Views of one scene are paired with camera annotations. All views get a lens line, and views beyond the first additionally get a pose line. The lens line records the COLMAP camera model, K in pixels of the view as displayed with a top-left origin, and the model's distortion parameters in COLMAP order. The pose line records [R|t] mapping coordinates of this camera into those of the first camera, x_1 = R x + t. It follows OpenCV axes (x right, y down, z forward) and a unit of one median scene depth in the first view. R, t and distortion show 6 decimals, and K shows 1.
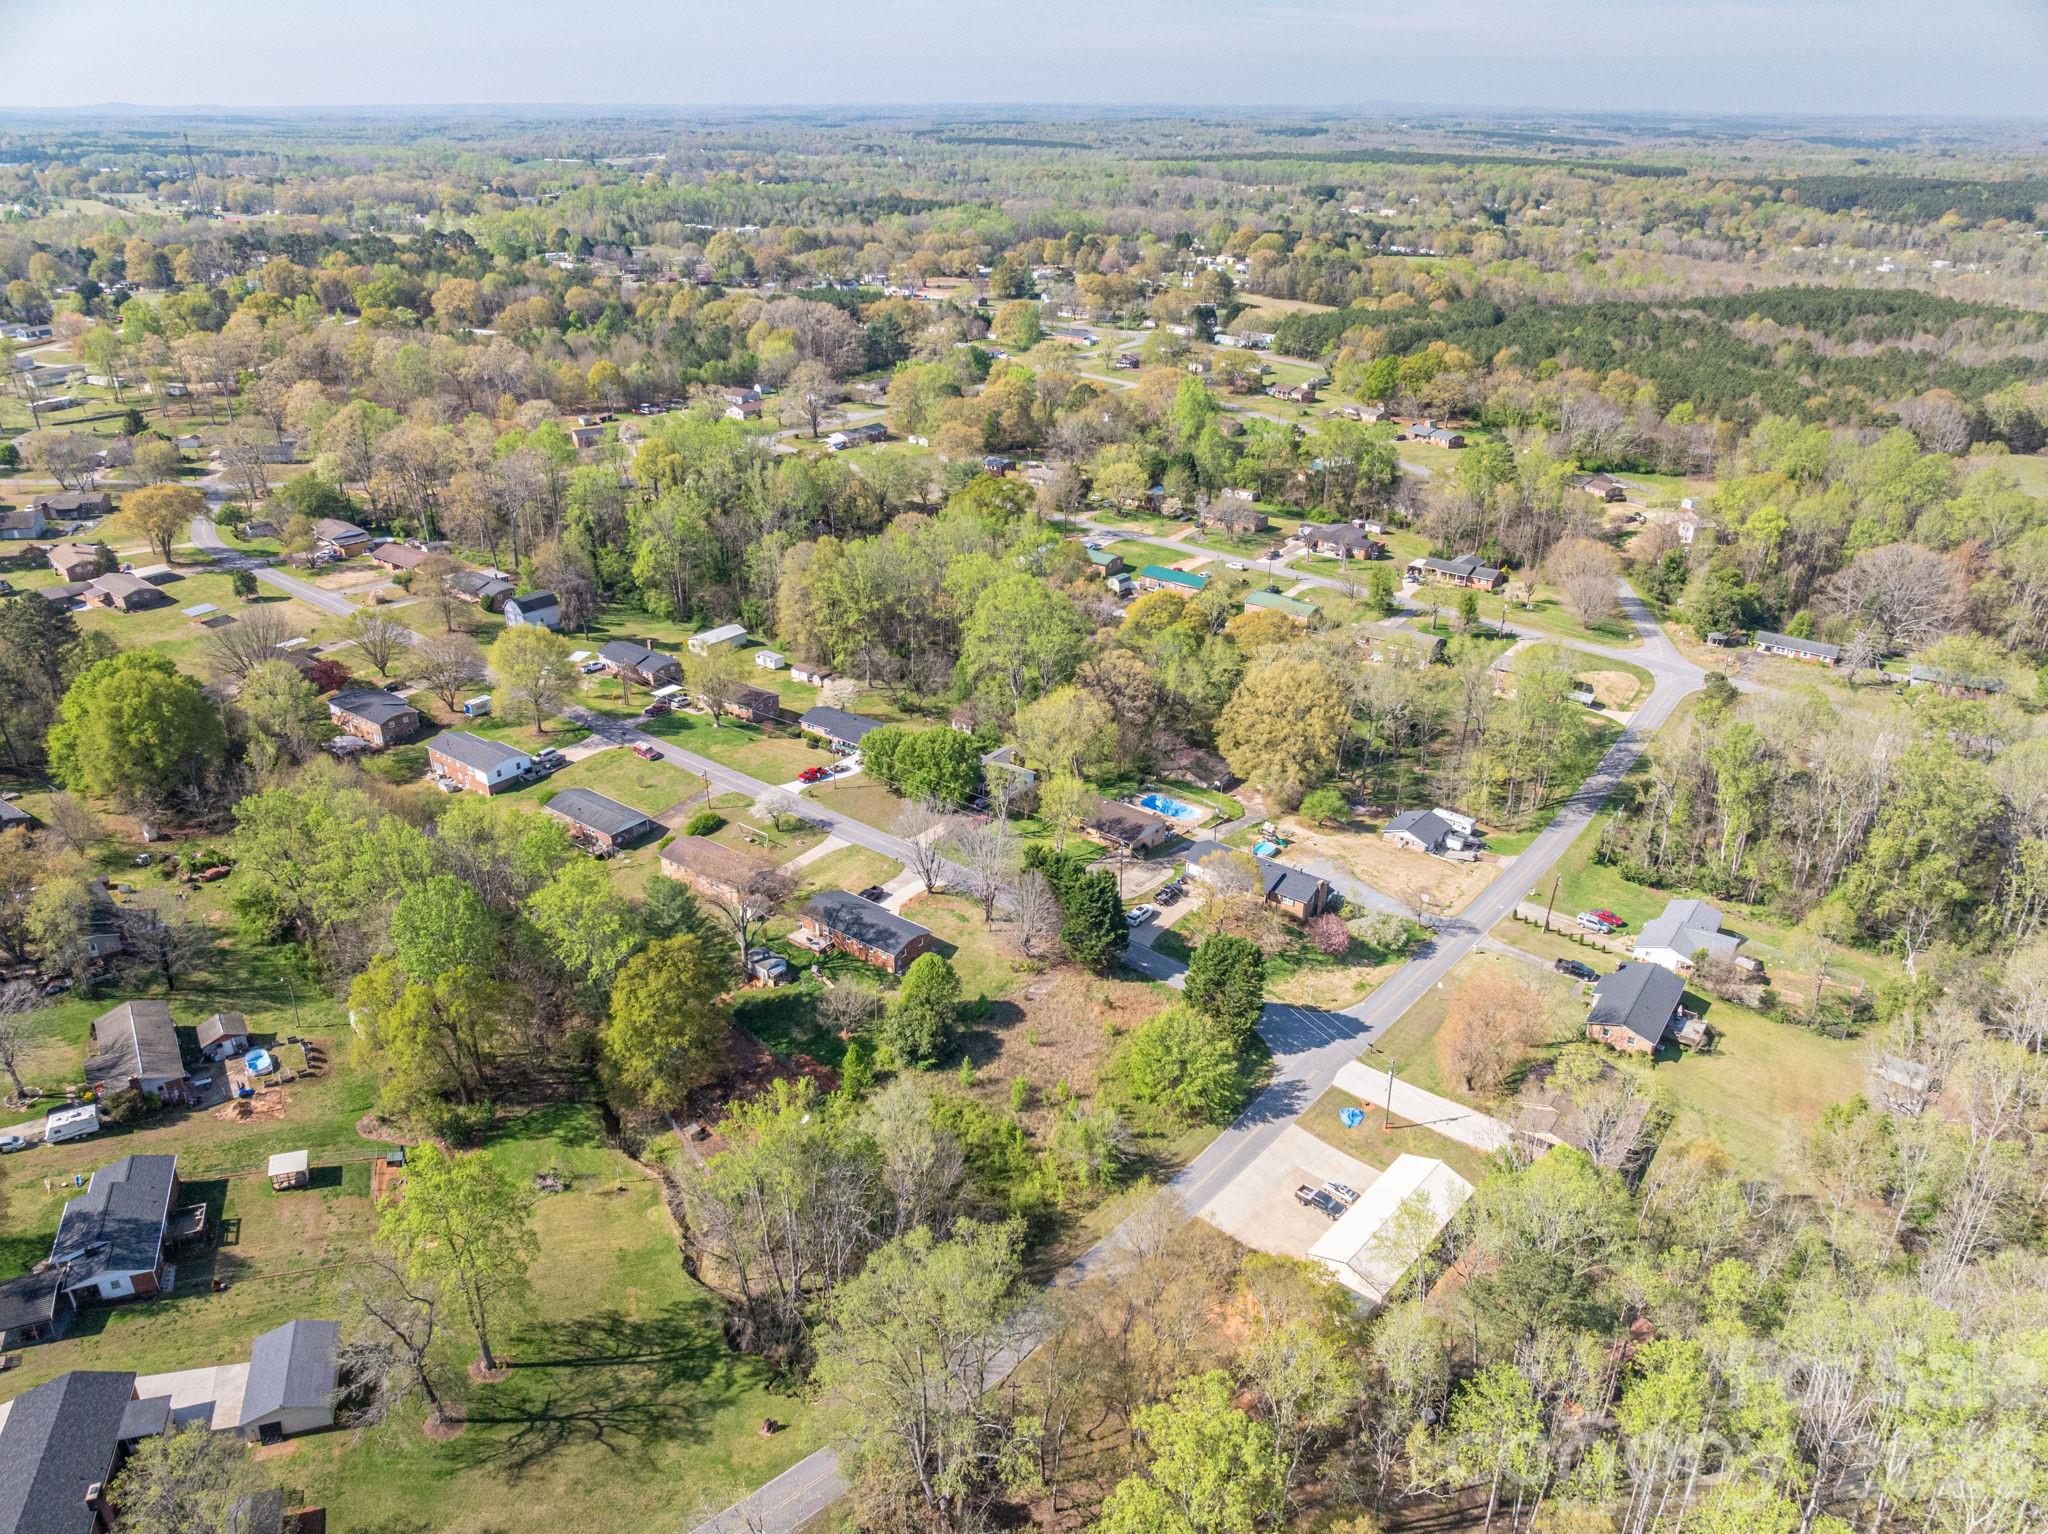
lens RADIAL K [[1432.0, 0, 1024.0], [0, 1432.0, 767.0], [0, 0, 1]] dist [-0.028916, -0.002128]
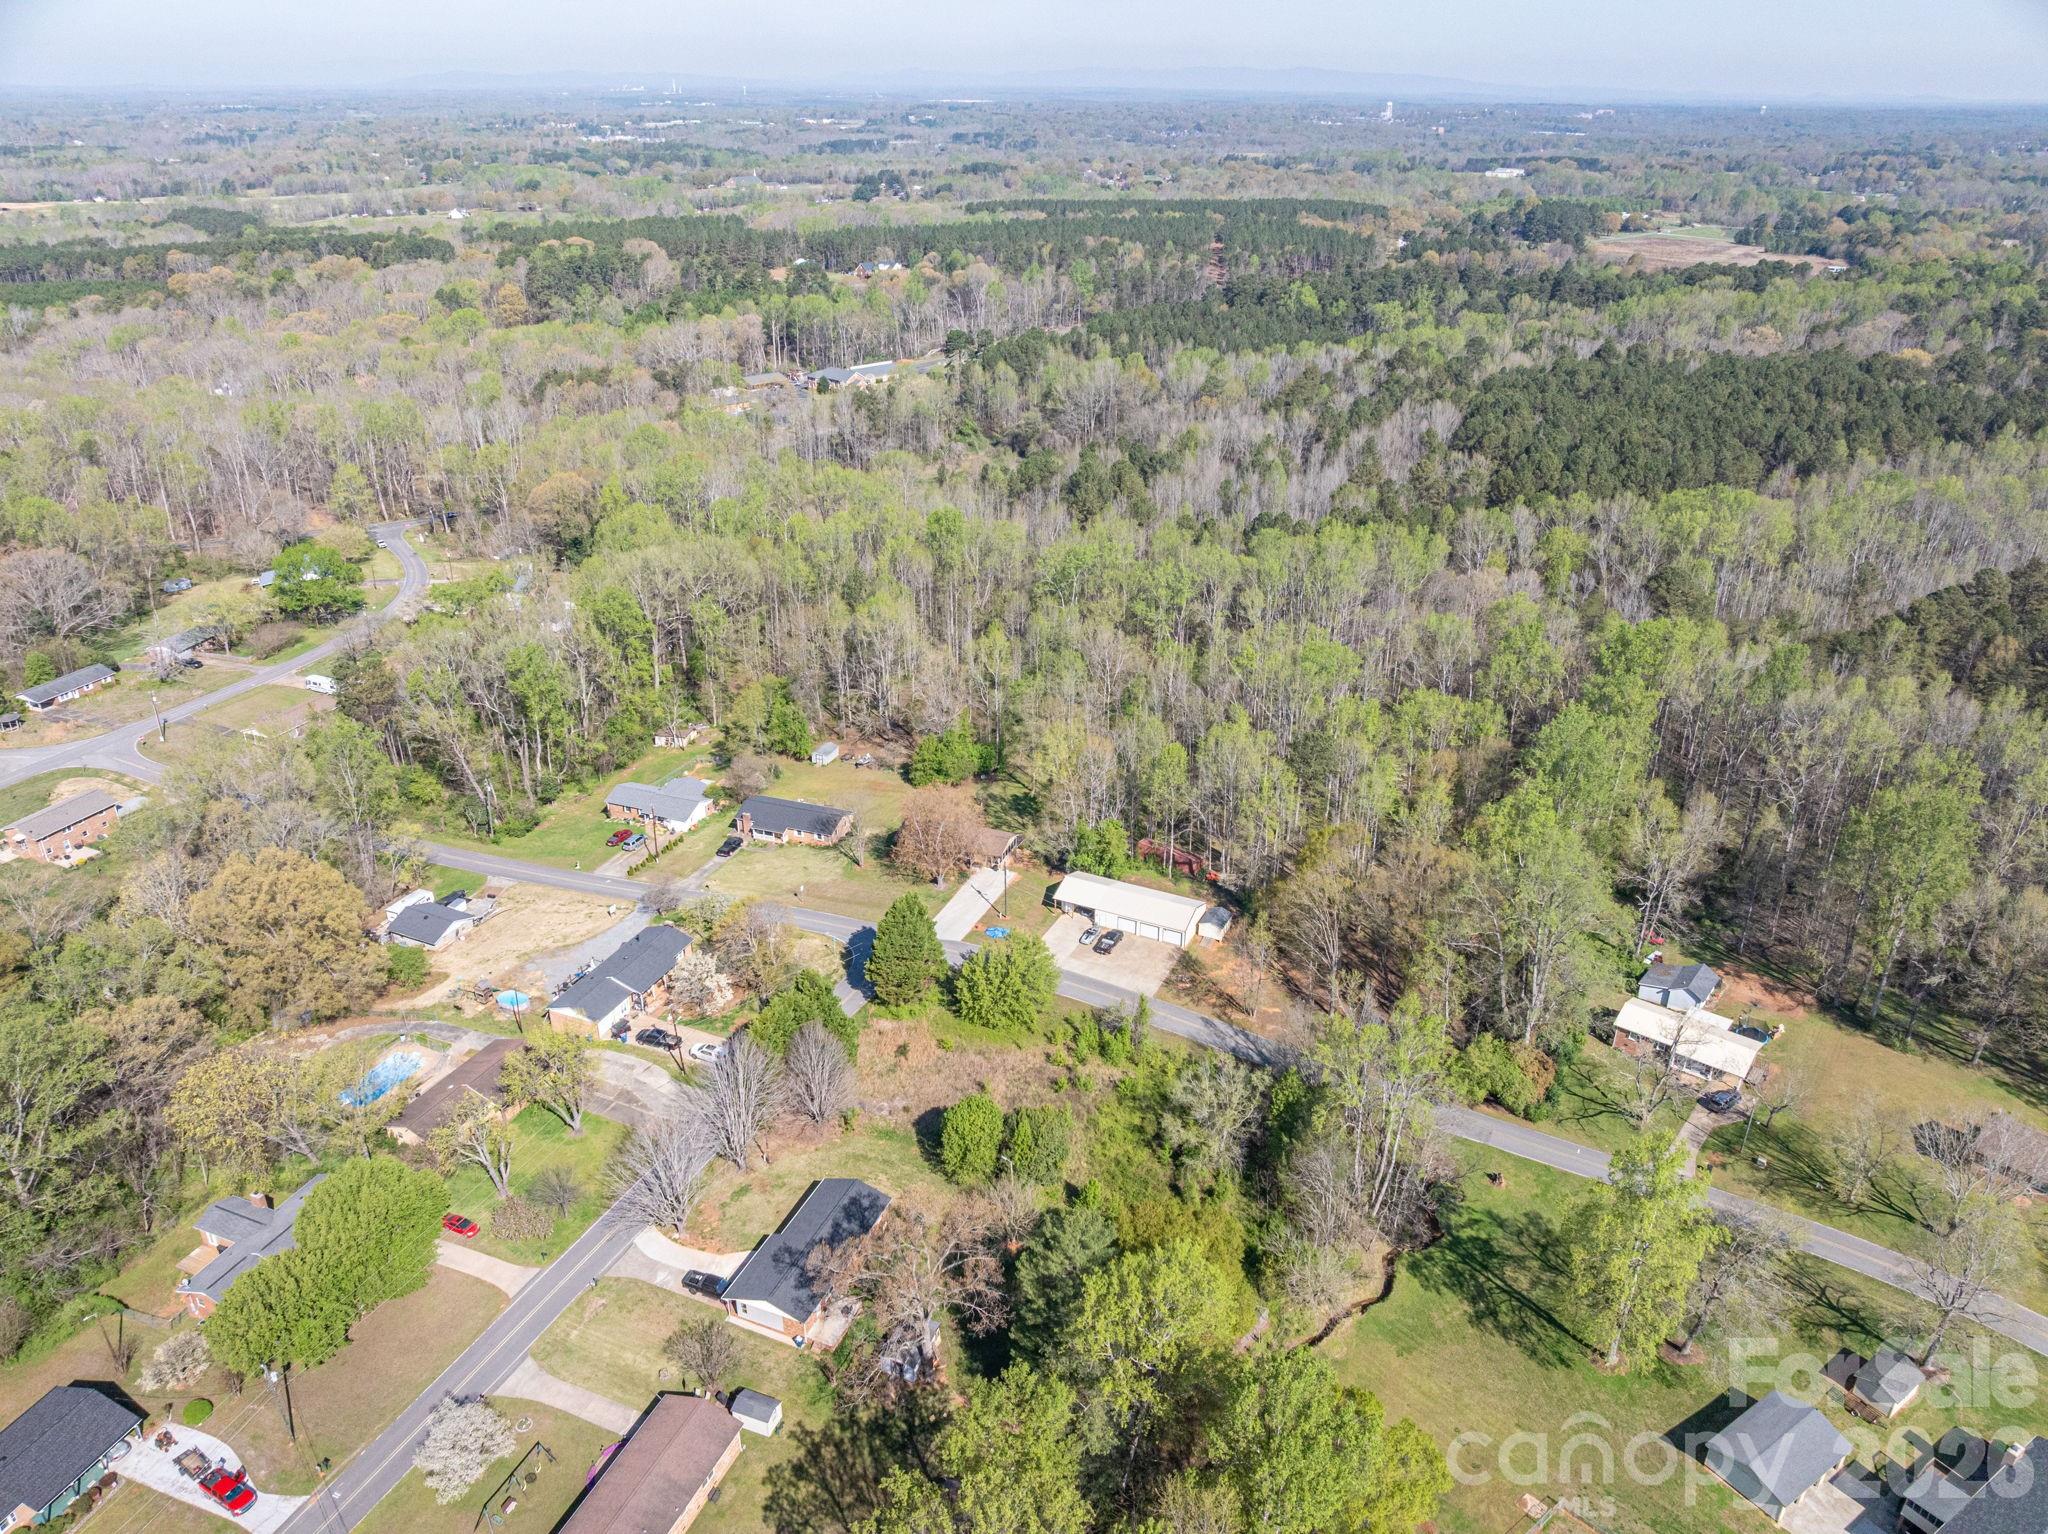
lens RADIAL K [[1444.1, 0, 1034.0], [0, 1444.1, 760.7], [0, 0, 1]] dist [-0.045905, 0.023315]
pose [[-0.265167, -0.415085, 0.870282, -0.548736], [0.401083, 0.773312, 0.491040, -0.318459], [-0.876823, 0.479263, -0.038573, 0.674000]]
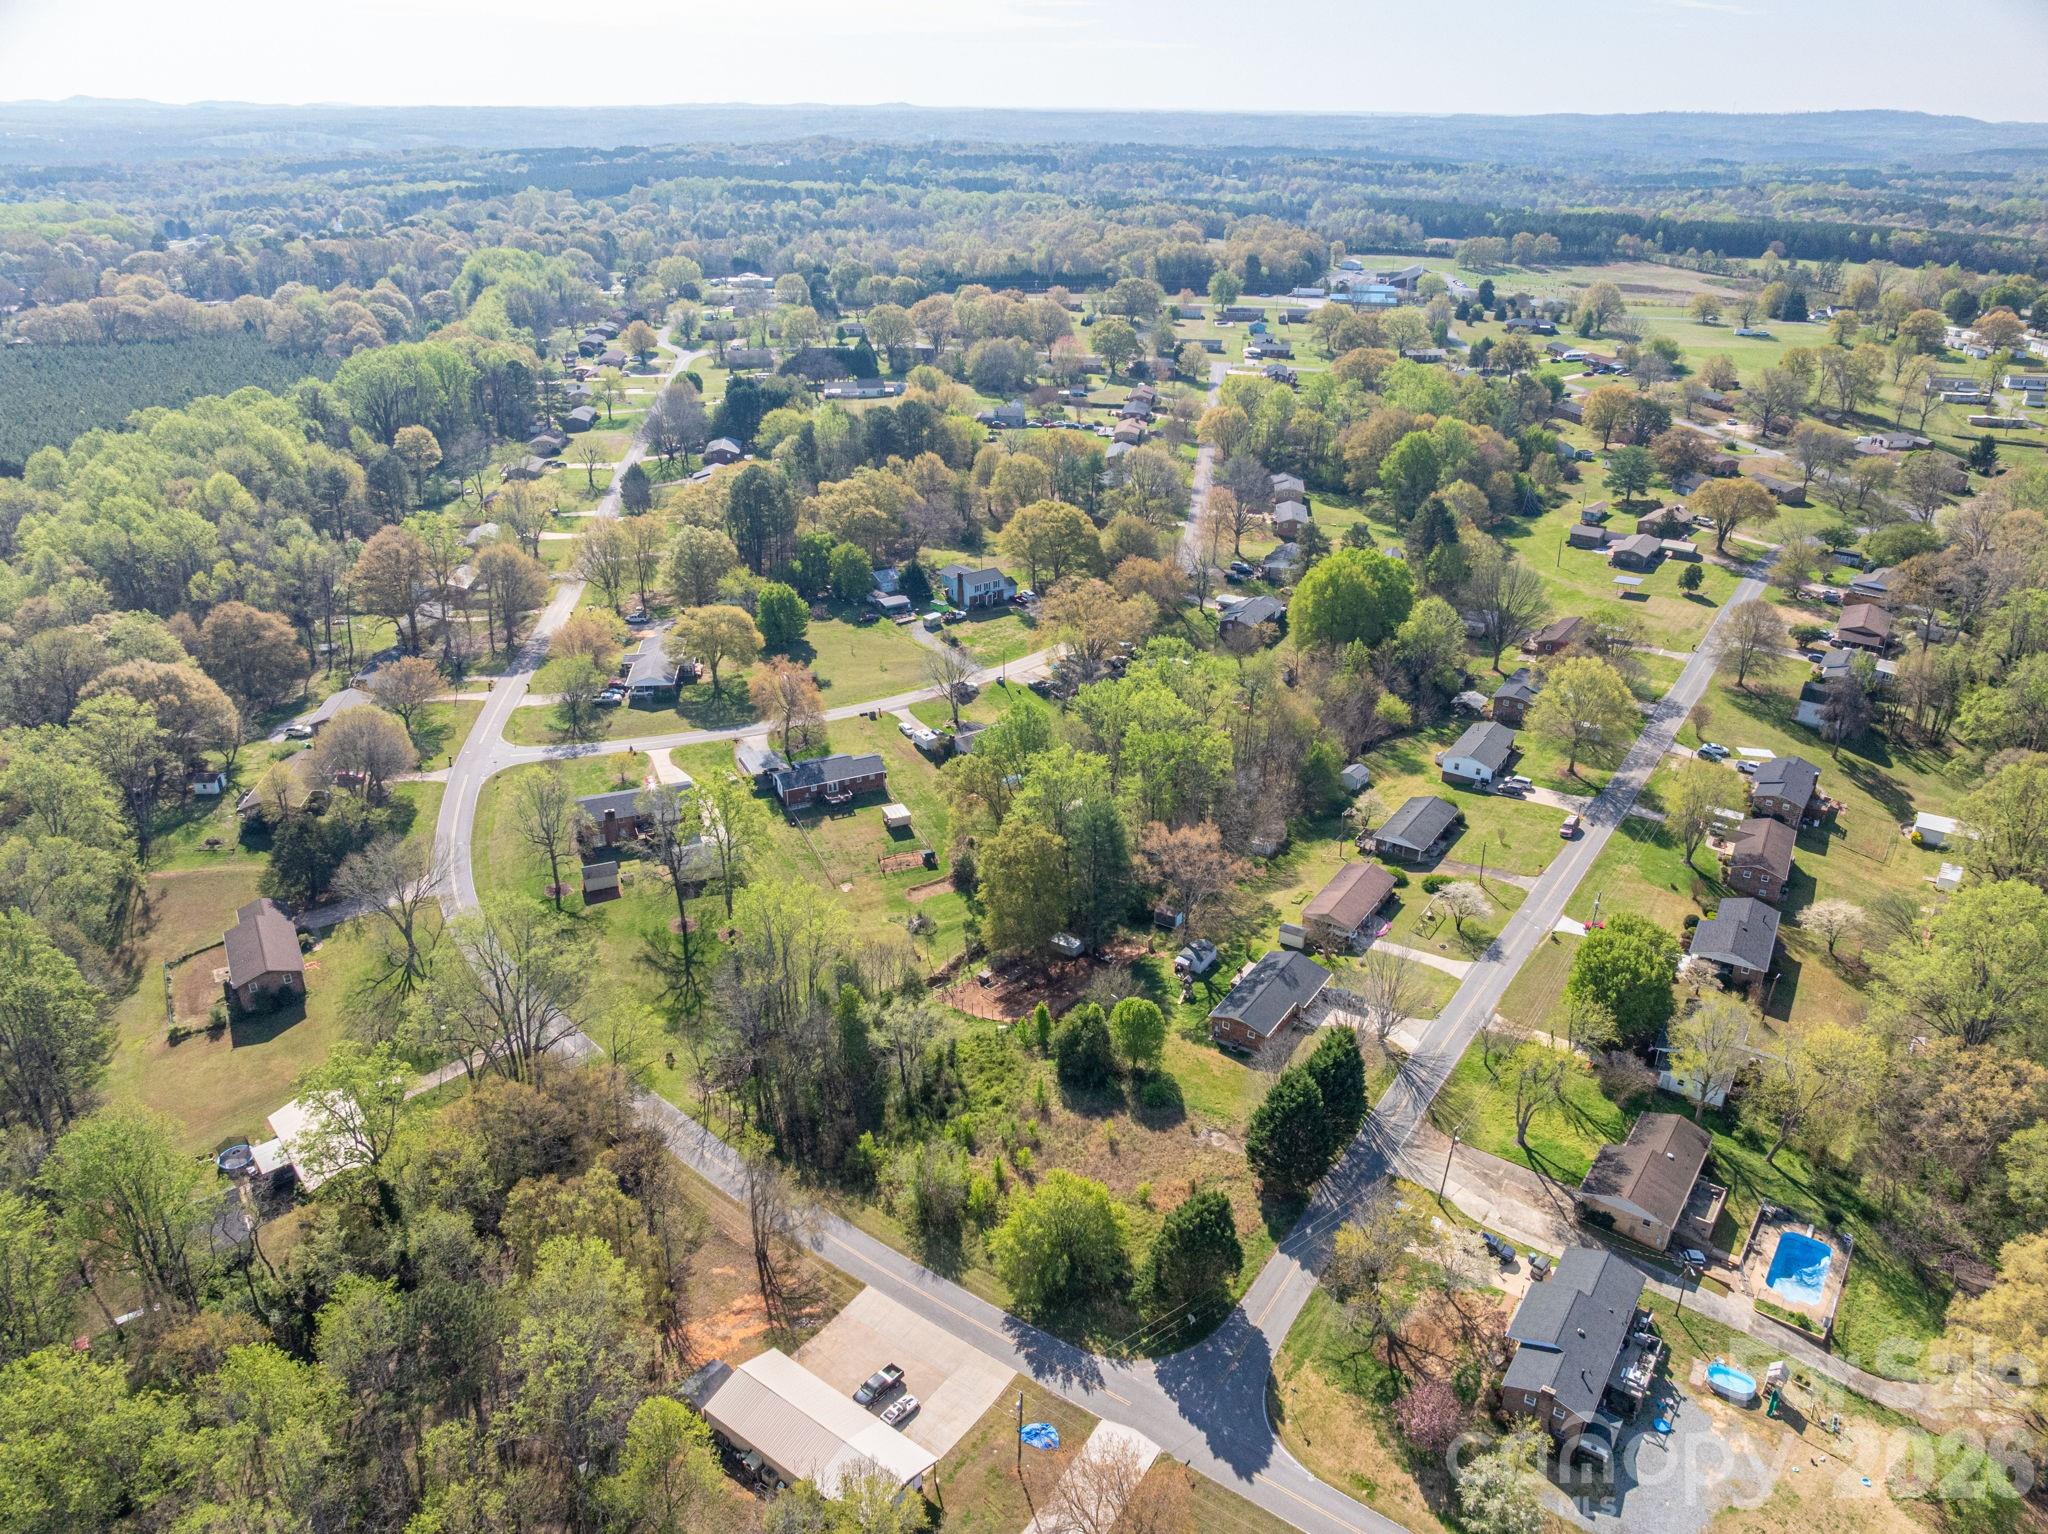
lens RADIAL K [[1439.2, 0, 1036.0], [0, 1439.2, 772.9], [0, 0, 1]] dist [-0.034760, 0.002953]
pose [[0.074723, 0.418410, -0.905179, 0.548685], [-0.427406, 0.833553, 0.350019, -0.225046], [0.900967, 0.360724, 0.241116, 0.486976]]
